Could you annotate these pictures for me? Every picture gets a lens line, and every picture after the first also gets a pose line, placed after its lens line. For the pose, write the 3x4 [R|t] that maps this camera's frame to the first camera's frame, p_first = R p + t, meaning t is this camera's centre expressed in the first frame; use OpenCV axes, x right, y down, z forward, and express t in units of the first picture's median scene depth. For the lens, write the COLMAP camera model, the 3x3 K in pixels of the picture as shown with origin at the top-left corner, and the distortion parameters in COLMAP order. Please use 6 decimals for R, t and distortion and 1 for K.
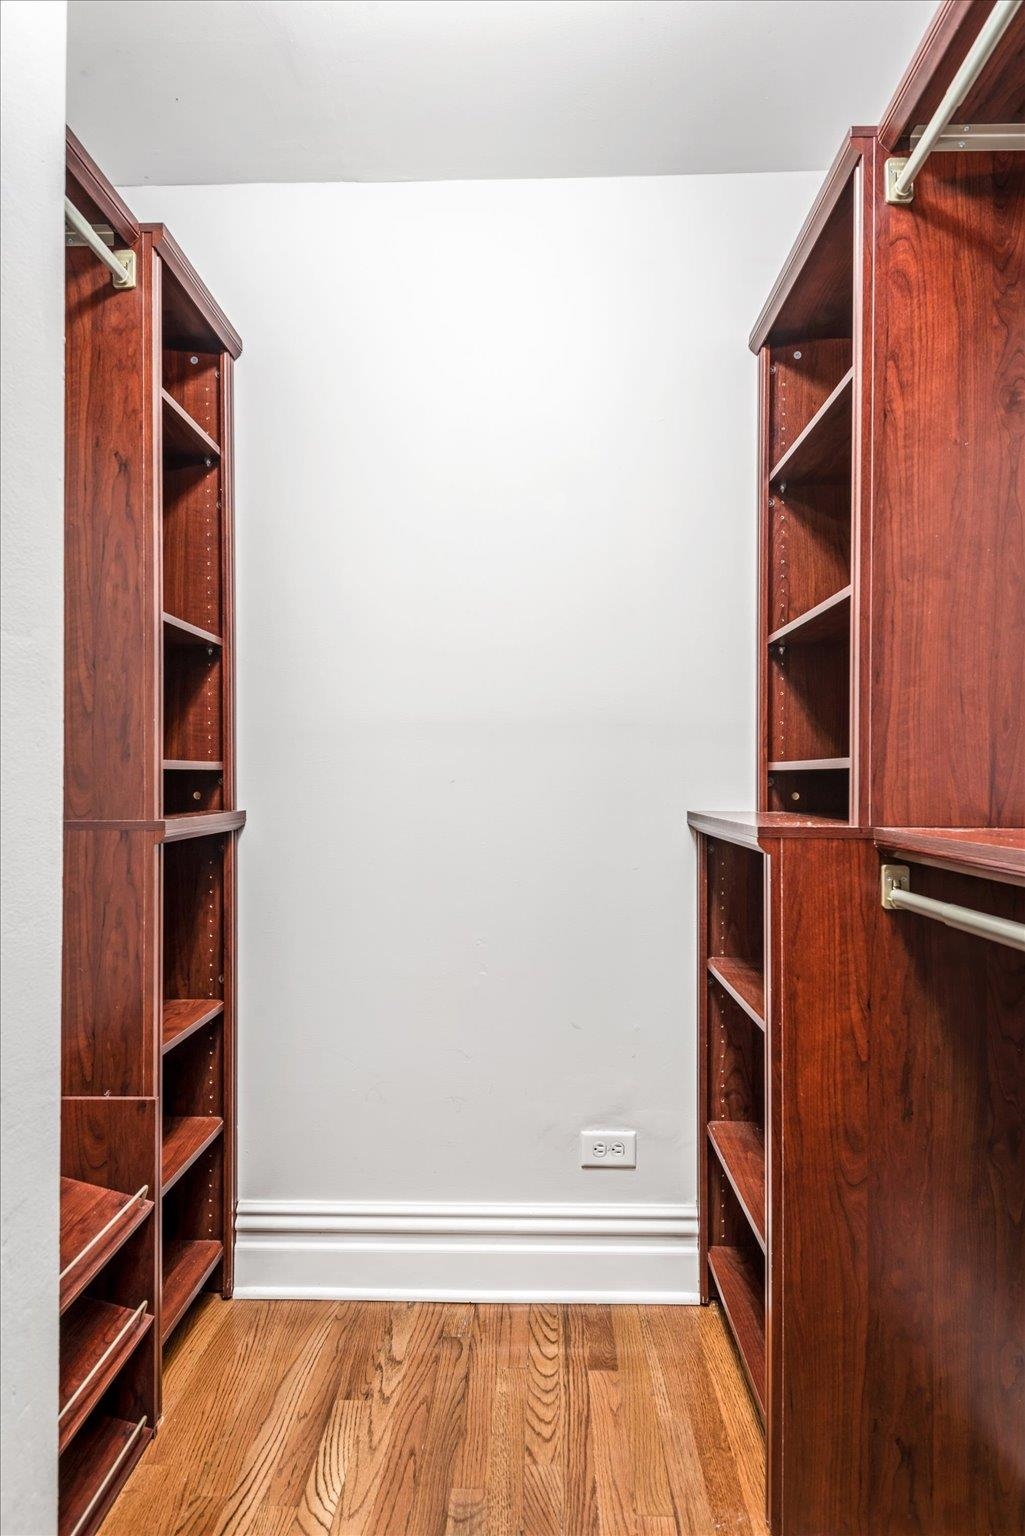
lens RADIAL K [[892.3, 0, 510.1], [0, 892.3, 771.1], [0, 0, 1]] dist [-0.000491, 0.000273]
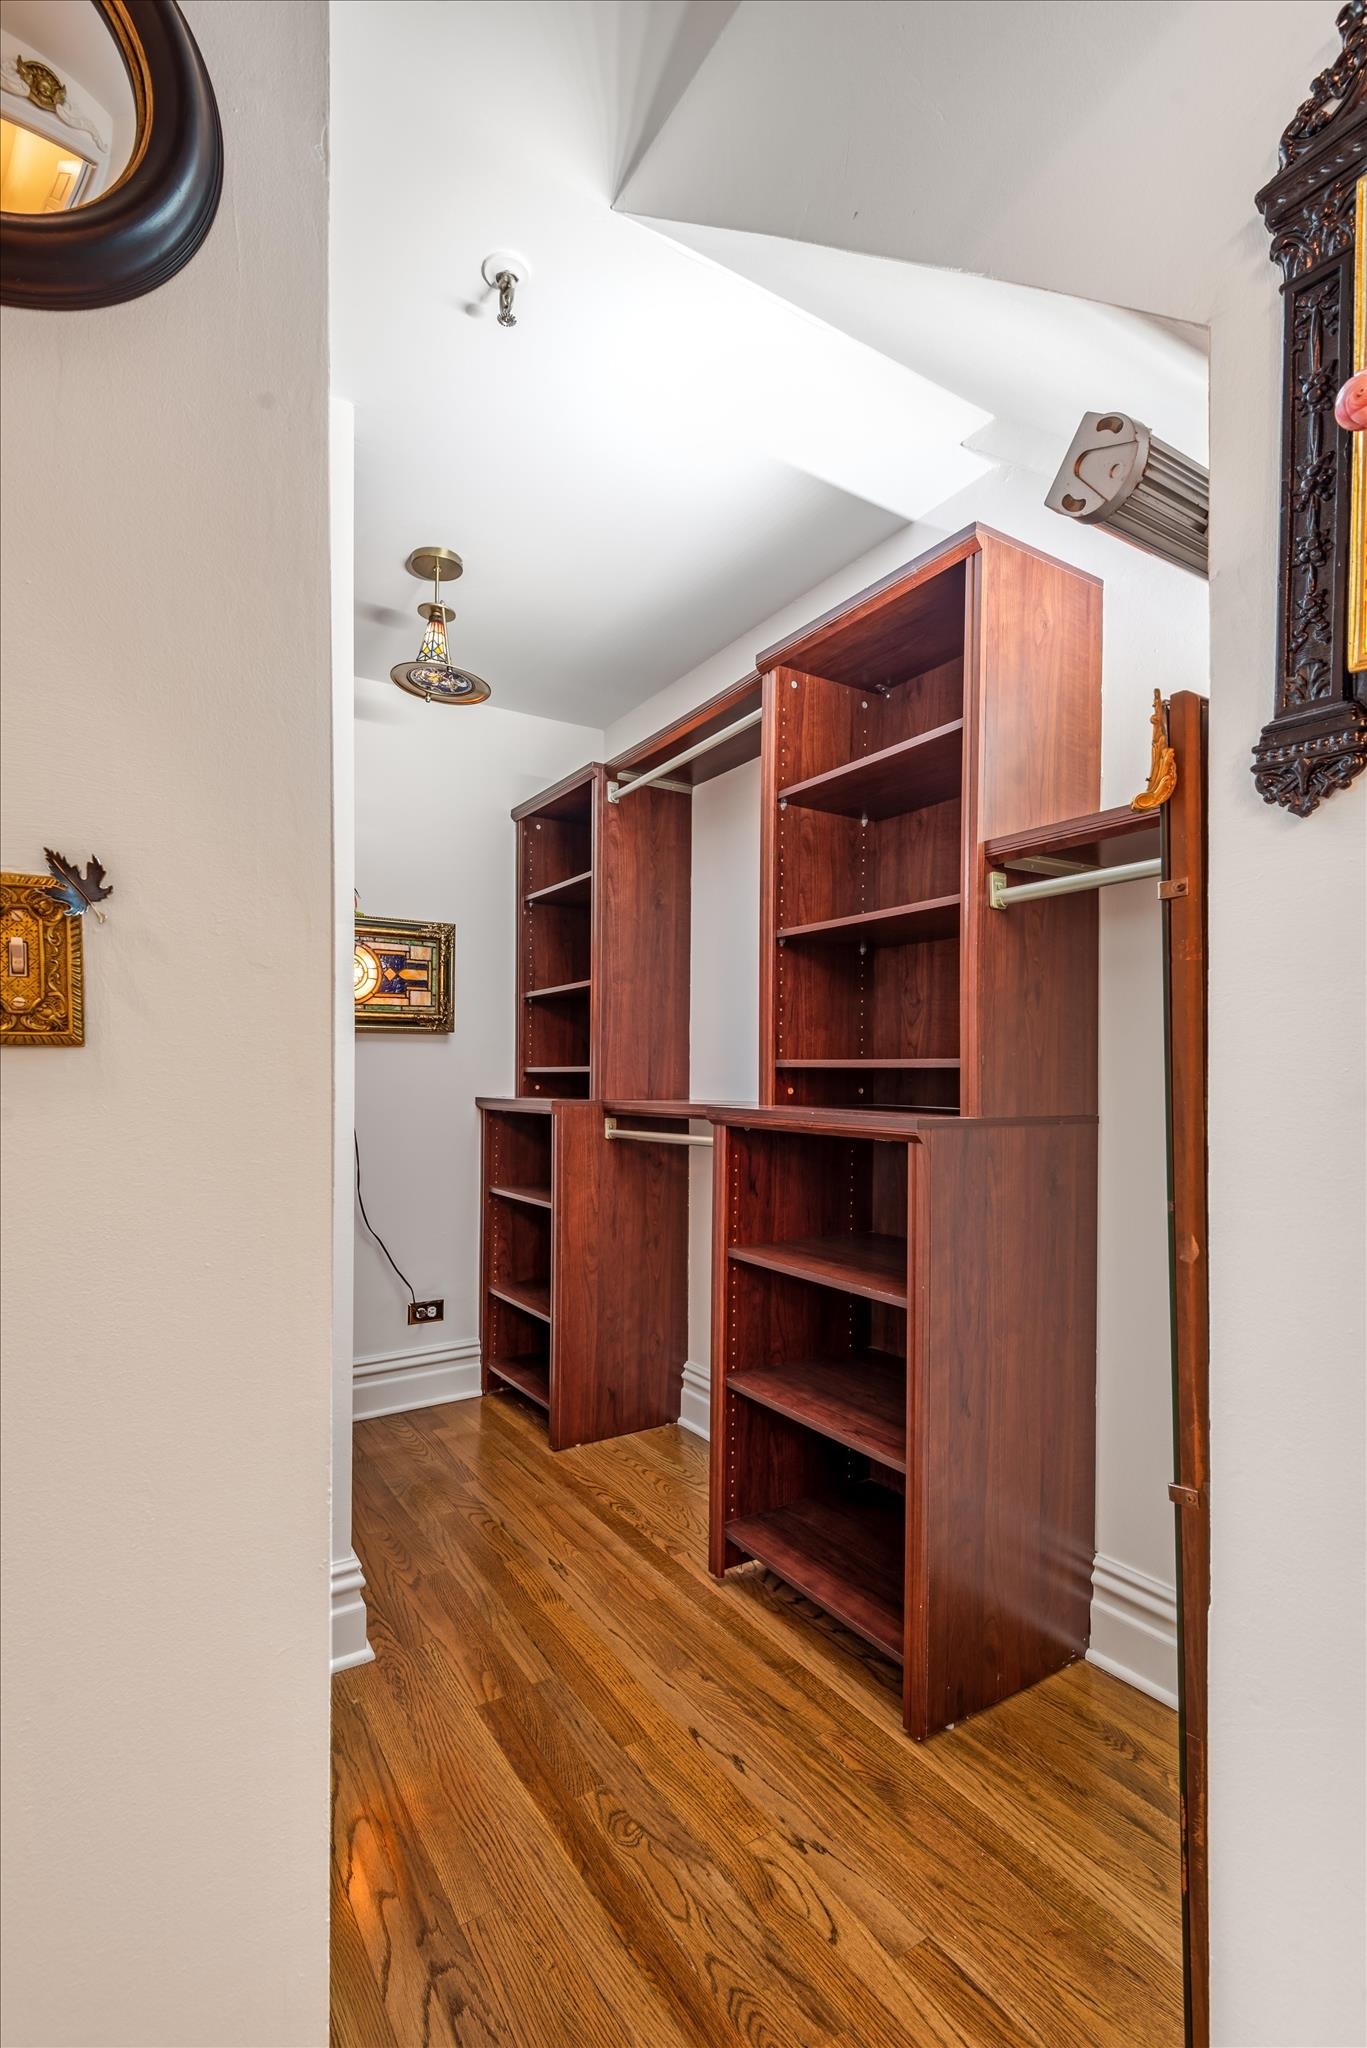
lens RADIAL K [[944.2, 0, 672.9], [0, 944.2, 1038.5], [0, 0, 1]] dist [0.007329, -0.008128]
pose [[0.824435, 0.025342, 0.565389, -0.611616], [-0.009540, 0.999477, -0.030888, -0.013332], [-0.565876, 0.020071, 0.824246, -0.797711]]
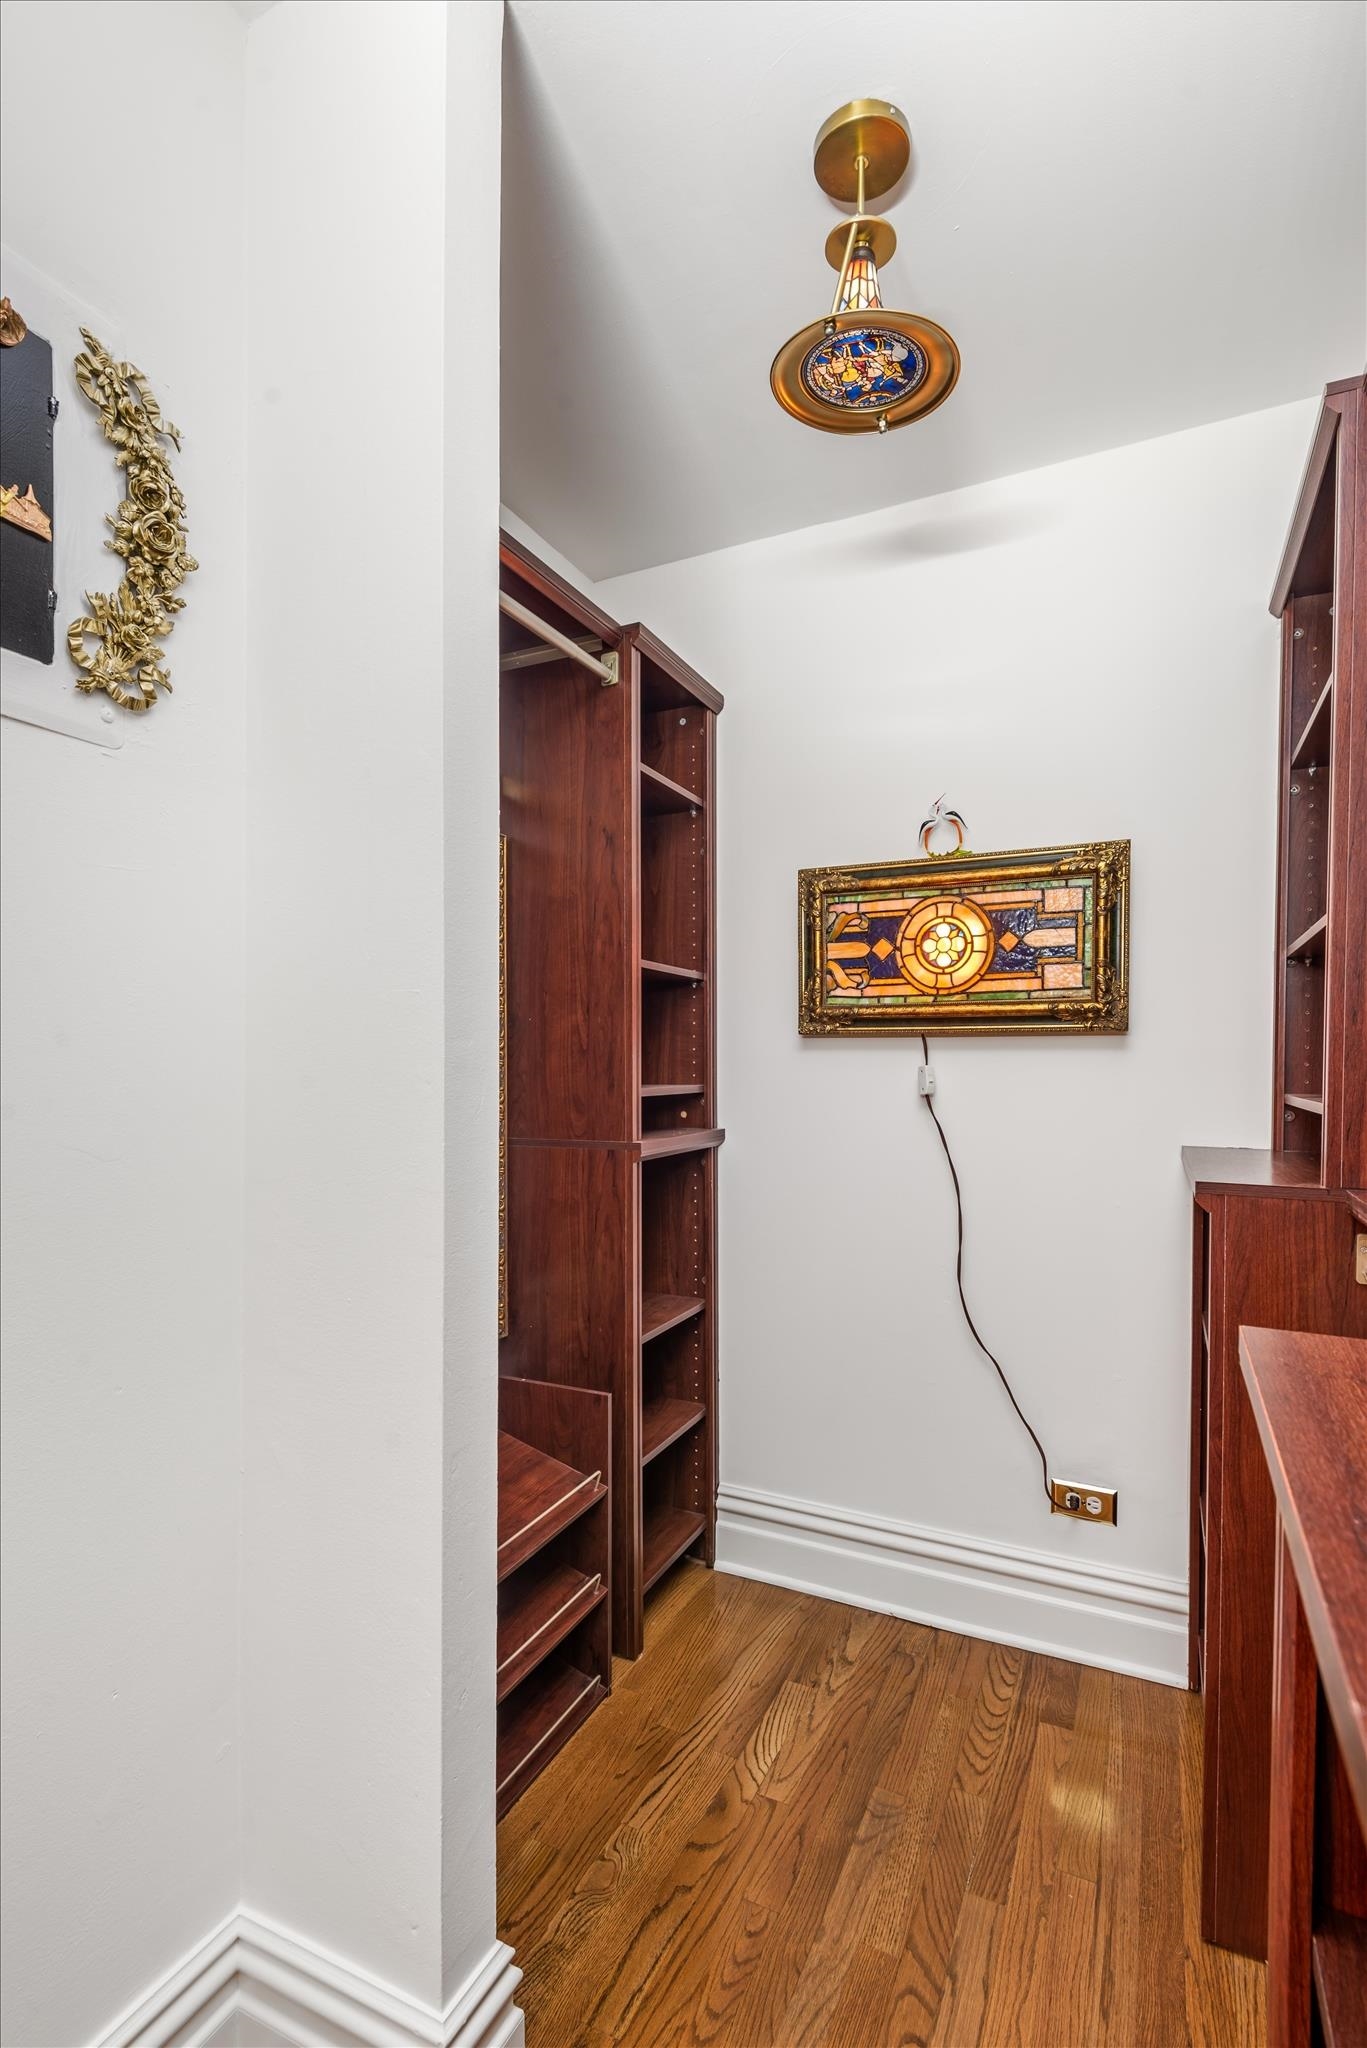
lens RADIAL K [[944.2, 0, 681.6], [0, 944.2, 1068.1], [0, 0, 1]] dist [0.007329, -0.008128]
pose [[0.913450, 0.006220, -0.406904, 0.157883], [0.000134, 0.999879, 0.015586, -0.060463], [0.406951, -0.014291, 0.913338, -0.096762]]
